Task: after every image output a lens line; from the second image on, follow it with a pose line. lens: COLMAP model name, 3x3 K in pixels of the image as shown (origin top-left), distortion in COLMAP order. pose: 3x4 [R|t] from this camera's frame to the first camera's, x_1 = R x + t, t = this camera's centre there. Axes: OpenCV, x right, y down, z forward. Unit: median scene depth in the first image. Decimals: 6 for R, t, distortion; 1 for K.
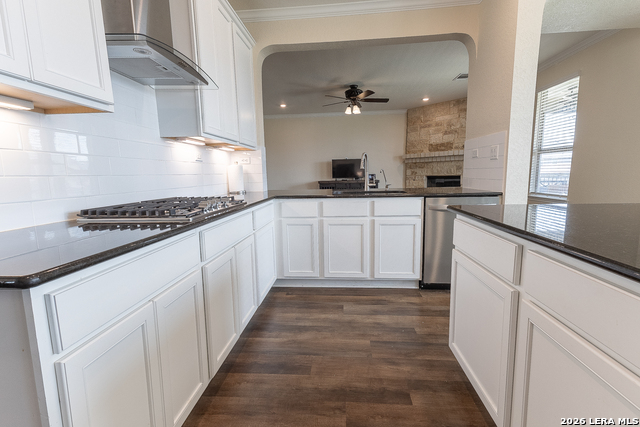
lens RADIAL K [[293.1, 0, 320.0], [0, 293.1, 213.5], [0, 0, 1]] dist [0.000603, 0.000004]
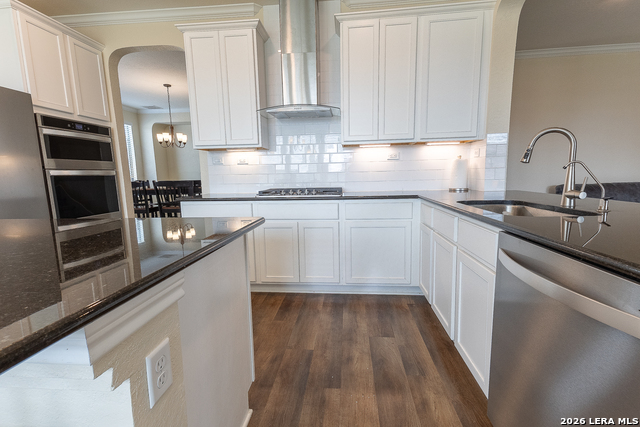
lens RADIAL K [[293.1, 0, 320.0], [0, 293.1, 213.5], [0, 0, 1]] dist [0.000603, 0.000004]
pose [[-0.015484, 0.152099, -0.988244, 0.834407], [-0.114969, 0.981536, 0.152868, -0.120319], [0.993248, 0.115984, 0.002288, 0.770951]]
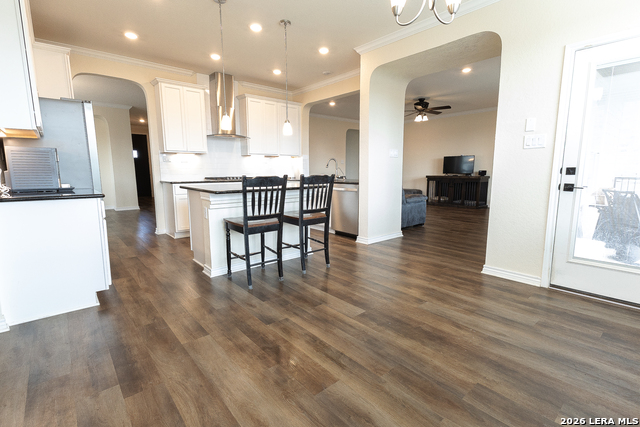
lens RADIAL K [[293.1, 0, 320.0], [0, 293.1, 213.5], [0, 0, 1]] dist [0.000603, 0.000004]
pose [[0.722685, 0.126955, -0.679418, 1.741055], [-0.109682, 0.991595, 0.068621, 0.019847], [0.682419, 0.024929, 0.730536, -0.469013]]
